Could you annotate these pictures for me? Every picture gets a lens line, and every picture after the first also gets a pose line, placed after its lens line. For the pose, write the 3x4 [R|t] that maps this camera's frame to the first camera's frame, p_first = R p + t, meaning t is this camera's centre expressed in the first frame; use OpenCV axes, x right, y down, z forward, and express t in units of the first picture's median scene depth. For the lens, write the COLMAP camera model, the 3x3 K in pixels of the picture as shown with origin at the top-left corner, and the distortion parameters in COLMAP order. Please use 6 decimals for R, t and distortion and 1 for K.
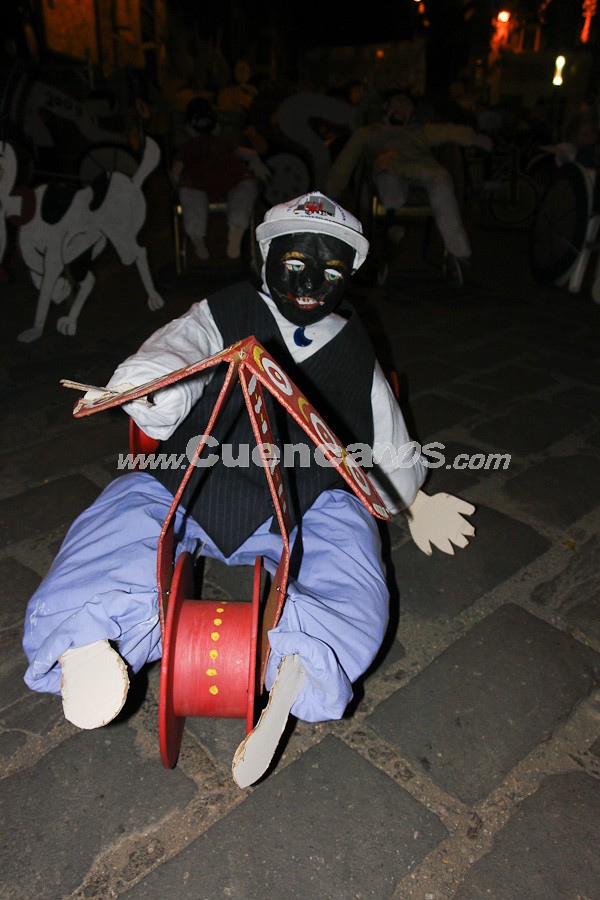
lens RADIAL K [[690.5, 0, 295.8], [0, 690.5, 457.1], [0, 0, 1]] dist [-0.052402, 0.038645]
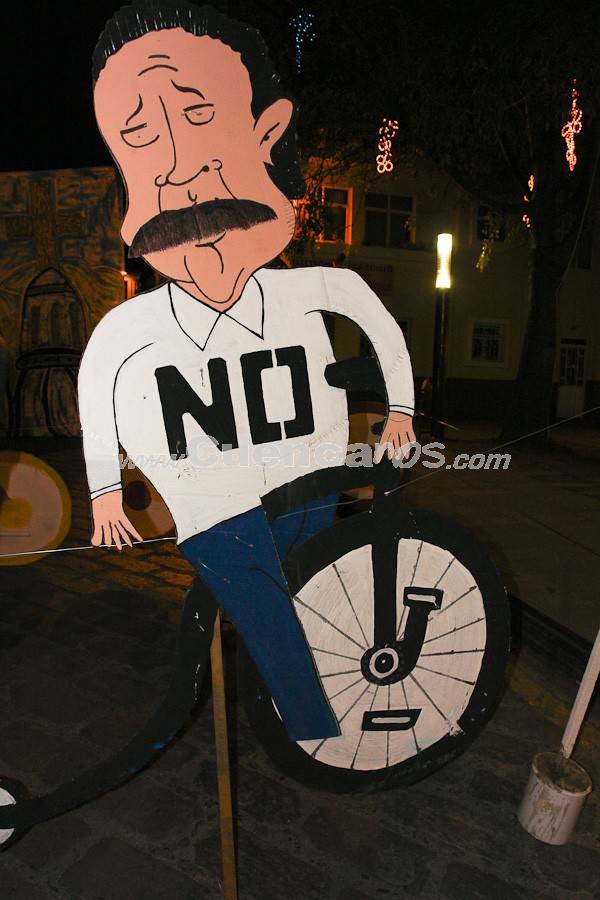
lens RADIAL K [[690.5, 0, 301.5], [0, 690.5, 455.6], [0, 0, 1]] dist [-0.052402, 0.038645]
pose [[0.945758, -0.024885, 0.323916, 0.181154], [0.118326, 0.954961, -0.272120, -0.393213], [-0.302555, 0.295687, 0.906107, 0.764726]]
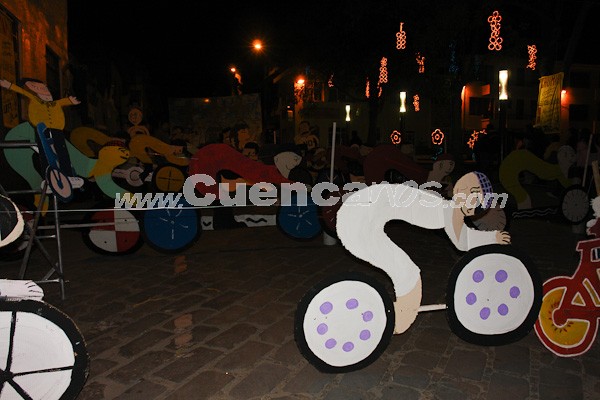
lens RADIAL K [[460.3, 0, 301.3], [0, 460.3, 198.0], [0, 0, 1]] dist [-0.052402, 0.038645]
pose [[0.948459, -0.049588, 0.312996, -0.049249], [0.146828, 0.944035, -0.295363, -0.115849], [-0.280833, 0.326096, 0.902660, 0.185552]]
